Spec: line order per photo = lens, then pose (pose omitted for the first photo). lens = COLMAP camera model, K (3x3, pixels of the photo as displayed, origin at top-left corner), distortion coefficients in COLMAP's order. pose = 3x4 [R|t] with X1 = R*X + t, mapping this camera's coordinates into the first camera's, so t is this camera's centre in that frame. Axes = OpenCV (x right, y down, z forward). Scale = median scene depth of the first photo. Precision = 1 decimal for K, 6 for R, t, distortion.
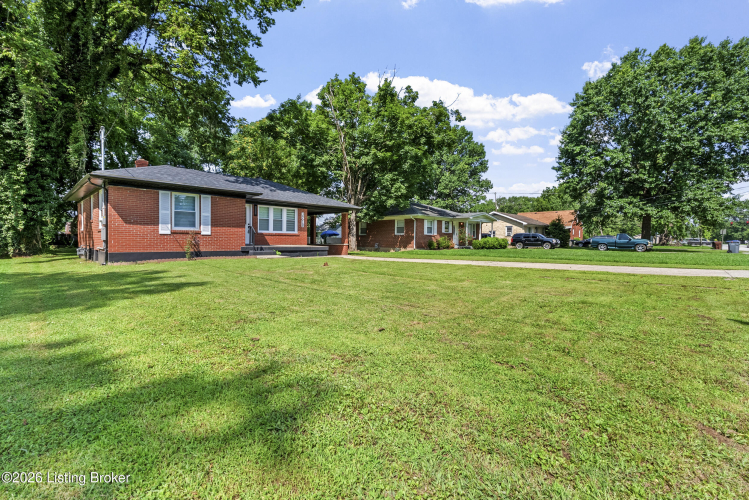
lens RADIAL K [[336.9, 0, 371.7], [0, 336.9, 244.7], [0, 0, 1]] dist [-0.003979, 0.000464]
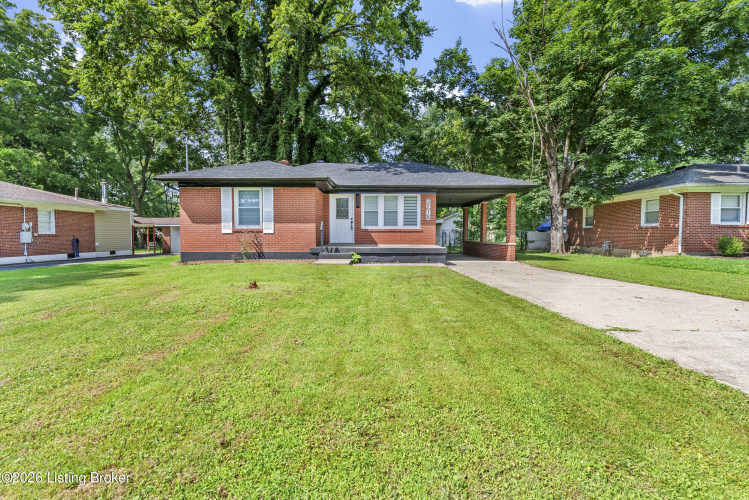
lens RADIAL K [[336.9, 0, 371.7], [0, 336.9, 244.7], [0, 0, 1]] dist [-0.003979, 0.000464]
pose [[0.693497, 0.015319, -0.720297, 0.243079], [-0.002315, 0.999816, 0.019035, -0.013280], [0.720456, -0.011533, 0.693405, 0.450760]]
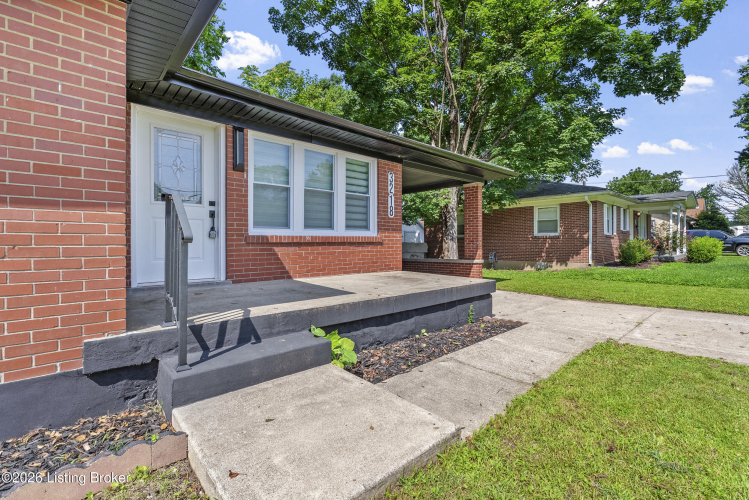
lens RADIAL K [[344.4, 0, 373.1], [0, 344.4, 239.3], [0, 0, 1]] dist [-0.029738, 0.000013]
pose [[0.998068, -0.014125, -0.060505, -0.217680], [0.012835, 0.999683, -0.021647, -0.025365], [0.060792, 0.020829, 0.997933, 0.713711]]
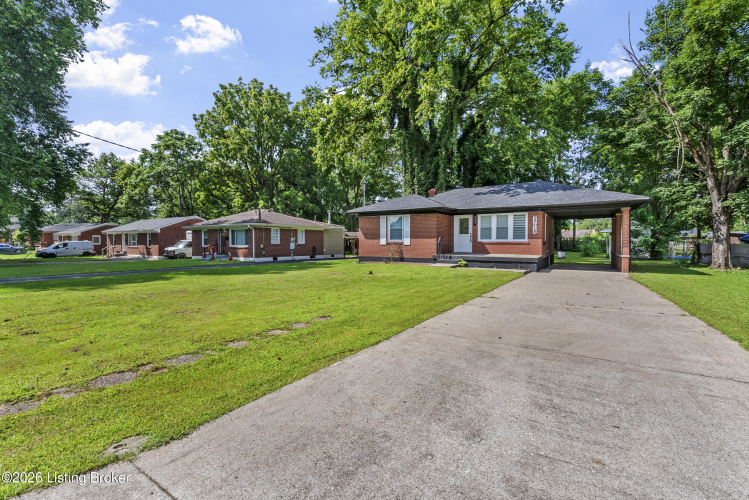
lens RADIAL K [[336.9, 0, 371.7], [0, 336.9, 244.7], [0, 0, 1]] dist [-0.003979, 0.000464]
pose [[0.190246, 0.002218, -0.981734, 0.586748], [-0.009497, 0.999955, 0.000419, -0.022824], [0.981691, 0.009244, 0.190258, 0.471894]]
